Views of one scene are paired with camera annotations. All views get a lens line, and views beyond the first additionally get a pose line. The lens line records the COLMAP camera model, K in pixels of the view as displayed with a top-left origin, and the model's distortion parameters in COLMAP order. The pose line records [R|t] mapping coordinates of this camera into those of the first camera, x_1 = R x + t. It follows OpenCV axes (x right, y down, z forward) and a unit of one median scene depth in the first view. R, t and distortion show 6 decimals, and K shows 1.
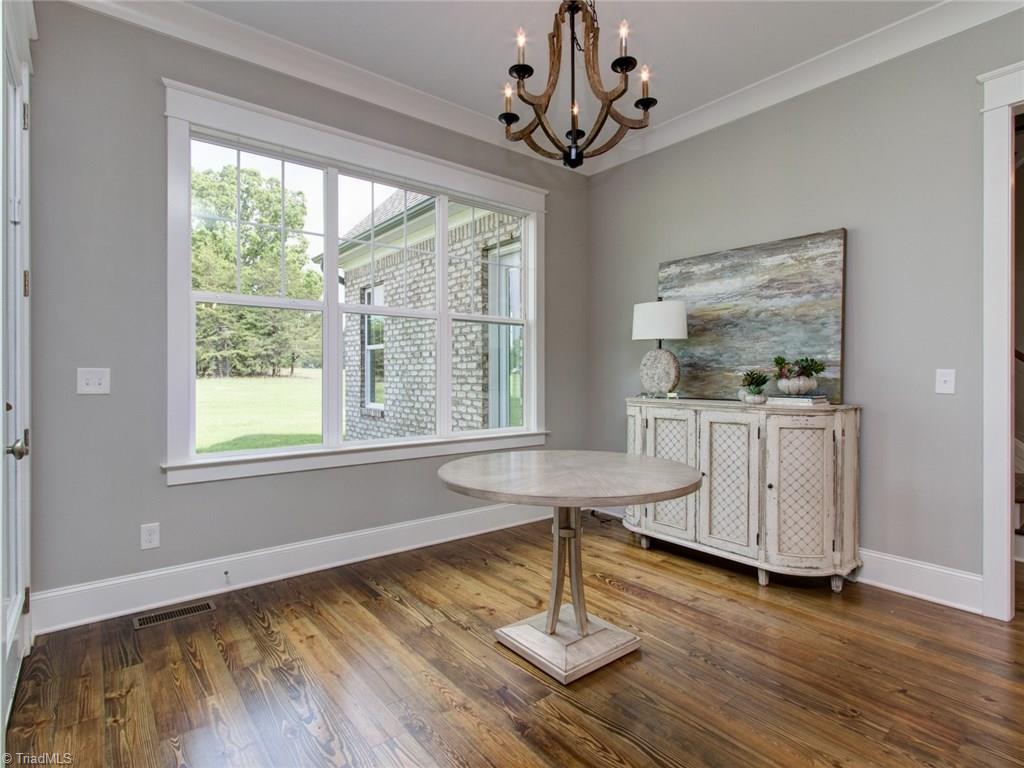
lens RADIAL K [[531.7, 0, 514.5], [0, 531.7, 380.9], [0, 0, 1]] dist [0.000190, 0.001436]
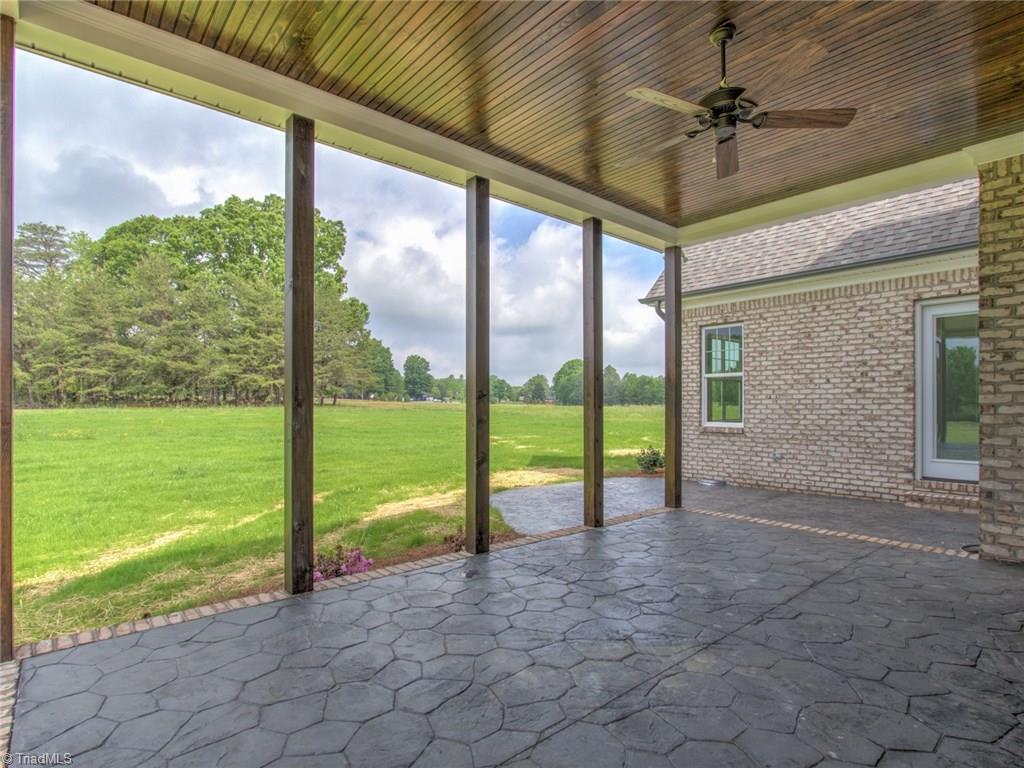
lens RADIAL K [[531.7, 0, 524.3], [0, 531.7, 402.7], [0, 0, 1]] dist [0.000190, 0.001436]
pose [[0.997973, 0.000152, 0.063642, -0.911240], [0.000783, 0.999892, -0.014677, 0.018065], [-0.063637, 0.014697, 0.997865, -0.195495]]
